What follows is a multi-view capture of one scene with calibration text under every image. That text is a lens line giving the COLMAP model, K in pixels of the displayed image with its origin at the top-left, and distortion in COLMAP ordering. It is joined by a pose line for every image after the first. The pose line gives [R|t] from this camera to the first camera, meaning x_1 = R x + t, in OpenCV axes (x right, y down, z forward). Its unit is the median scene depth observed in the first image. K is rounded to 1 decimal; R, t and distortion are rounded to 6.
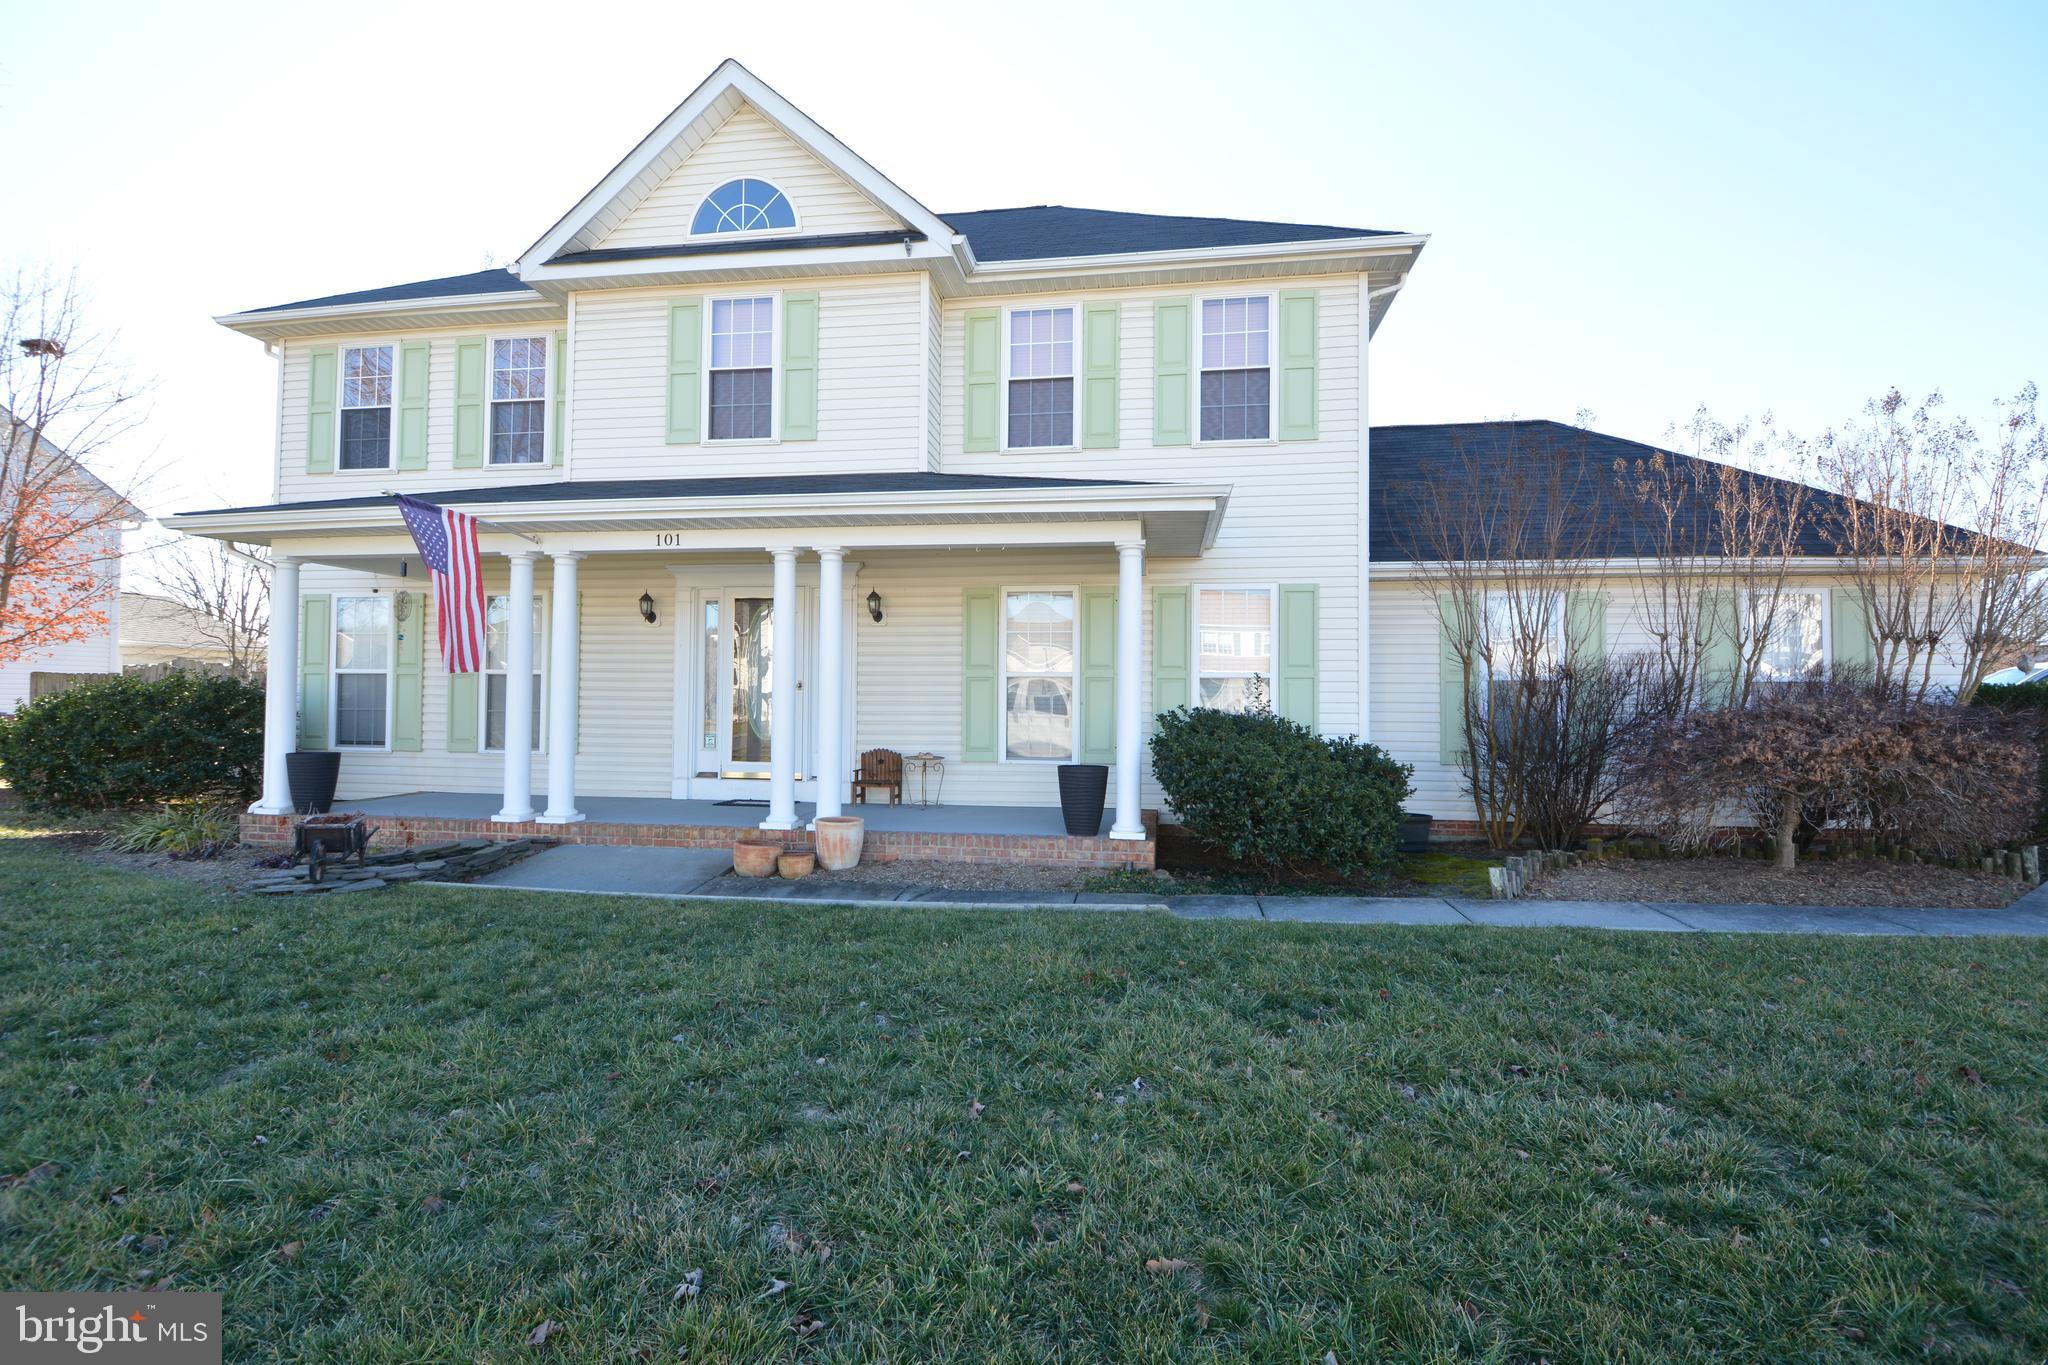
lens RADIAL K [[791.1, 0, 1025.3], [0, 791.1, 678.1], [0, 0, 1]] dist [0.013022, -0.000089]
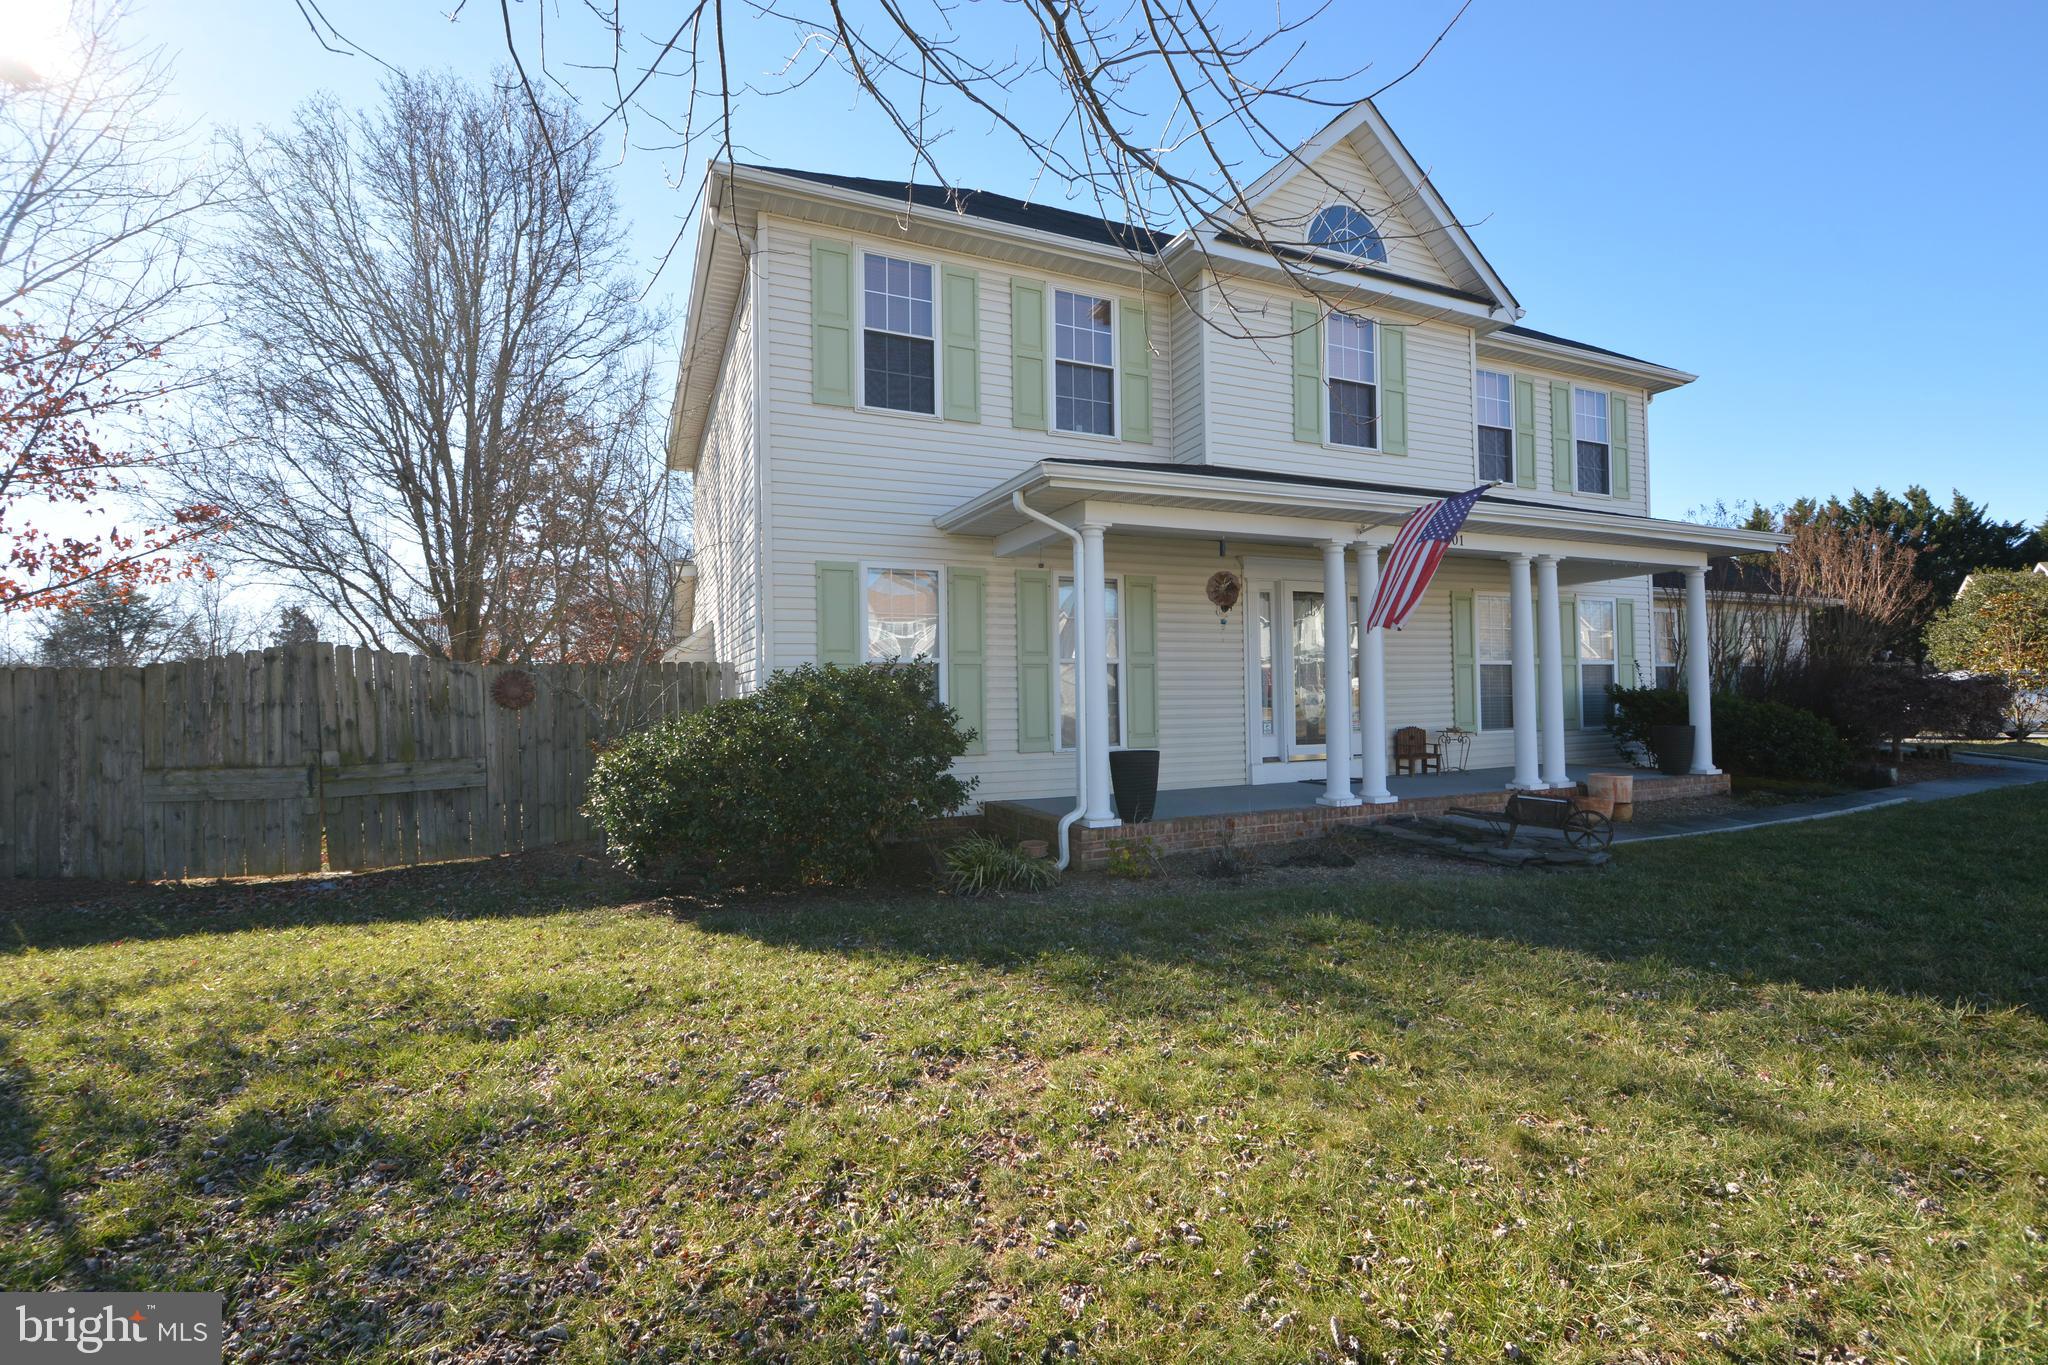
lens RADIAL K [[888.5, 0, 1028.0], [0, 888.5, 676.8], [0, 0, 1]] dist [0.002737, 0.000148]
pose [[0.853125, -0.010257, 0.521606, -1.298823], [0.003363, 0.999894, 0.014162, -0.003981], [-0.521696, -0.010328, 0.853069, 0.176954]]
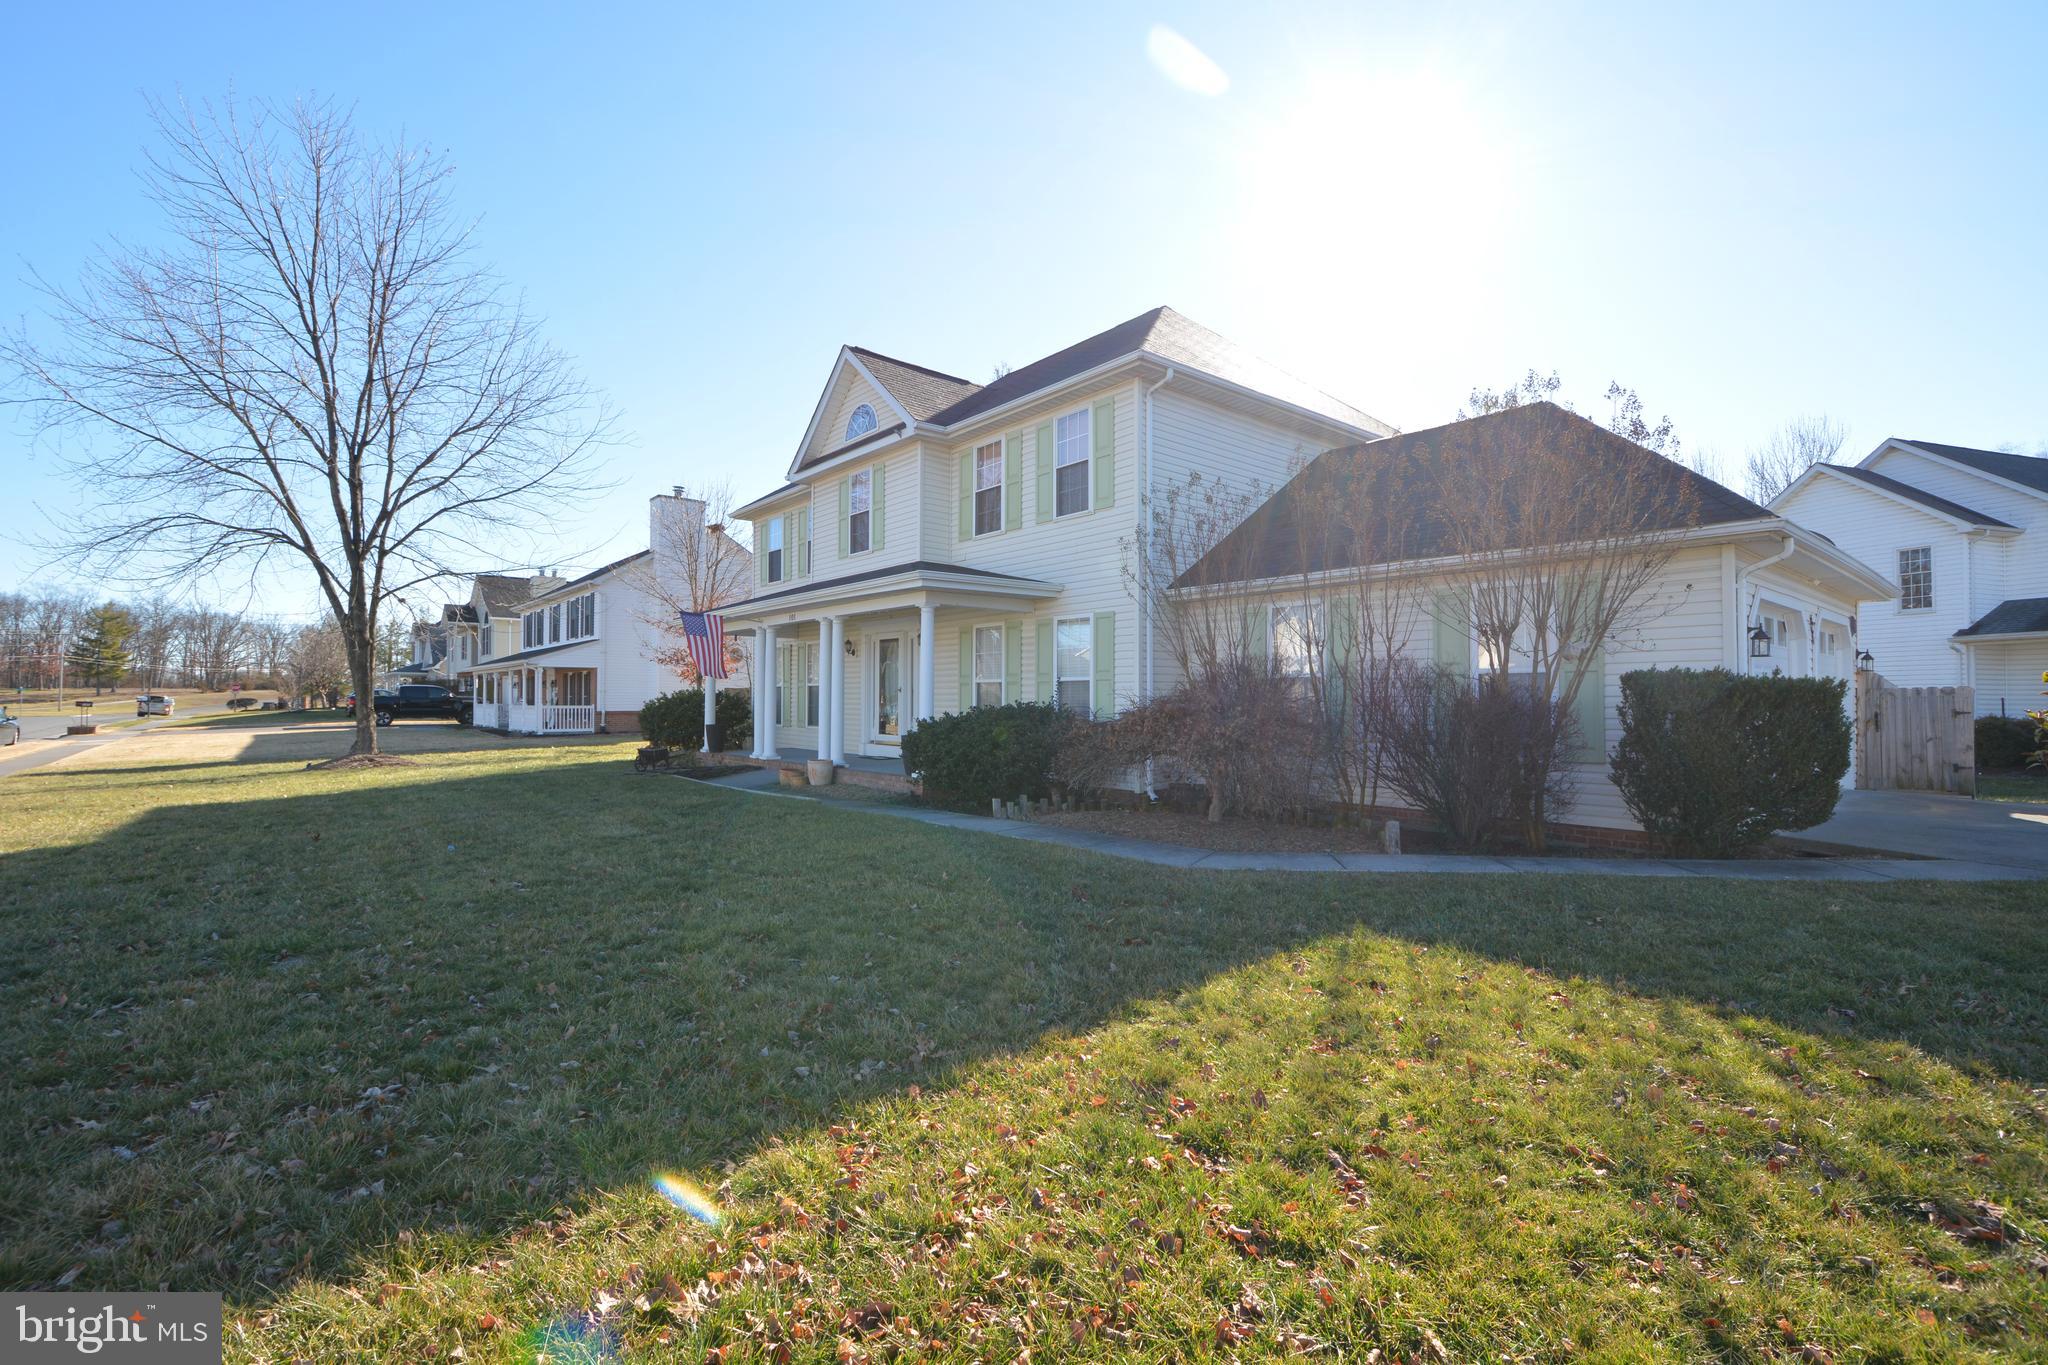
lens RADIAL K [[791.1, 0, 1025.7], [0, 791.1, 692.2], [0, 0, 1]] dist [0.013022, -0.000089]
pose [[0.784735, -0.011974, -0.619716, 0.971500], [0.016307, 0.999866, 0.001330, 0.016245], [0.619617, -0.011150, 0.784825, -0.160484]]
